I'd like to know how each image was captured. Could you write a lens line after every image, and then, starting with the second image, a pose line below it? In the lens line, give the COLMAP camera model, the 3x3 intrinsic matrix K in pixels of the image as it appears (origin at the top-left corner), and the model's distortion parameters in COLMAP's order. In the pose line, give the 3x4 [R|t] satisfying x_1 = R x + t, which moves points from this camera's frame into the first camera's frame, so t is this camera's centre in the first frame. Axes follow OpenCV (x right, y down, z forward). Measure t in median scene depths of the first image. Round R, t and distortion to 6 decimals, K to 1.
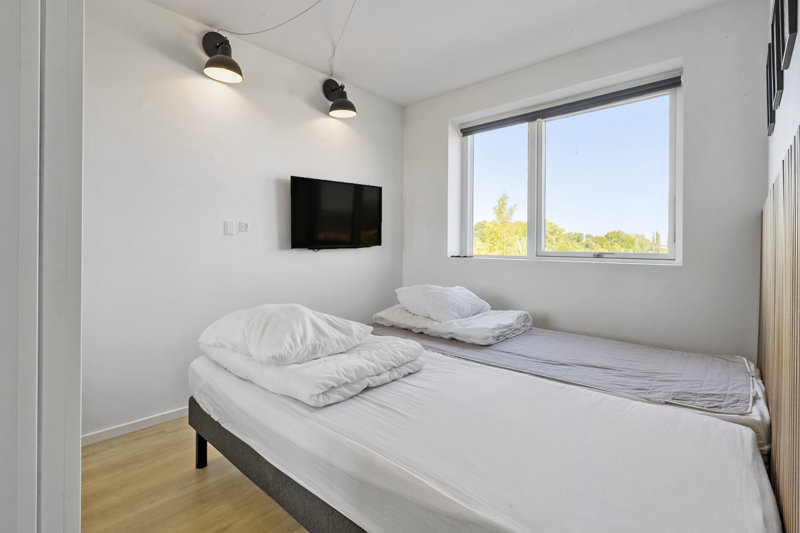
lens RADIAL K [[374.6, 0, 397.8], [0, 374.6, 247.3], [0, 0, 1]] dist [0.000547, 0.000116]
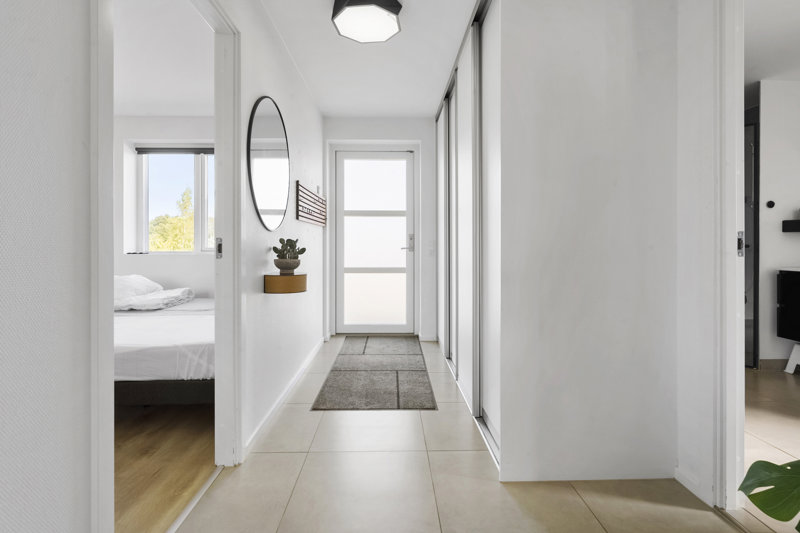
lens RADIAL K [[383.1, 0, 400.6], [0, 383.1, 246.8], [0, 0, 1]] dist [0.000179, 0.000051]
pose [[0.715801, -0.008480, 0.698253, -0.088512], [0.004216, 0.999961, 0.007821, -0.002117], [-0.698292, -0.002654, 0.715809, -0.494793]]
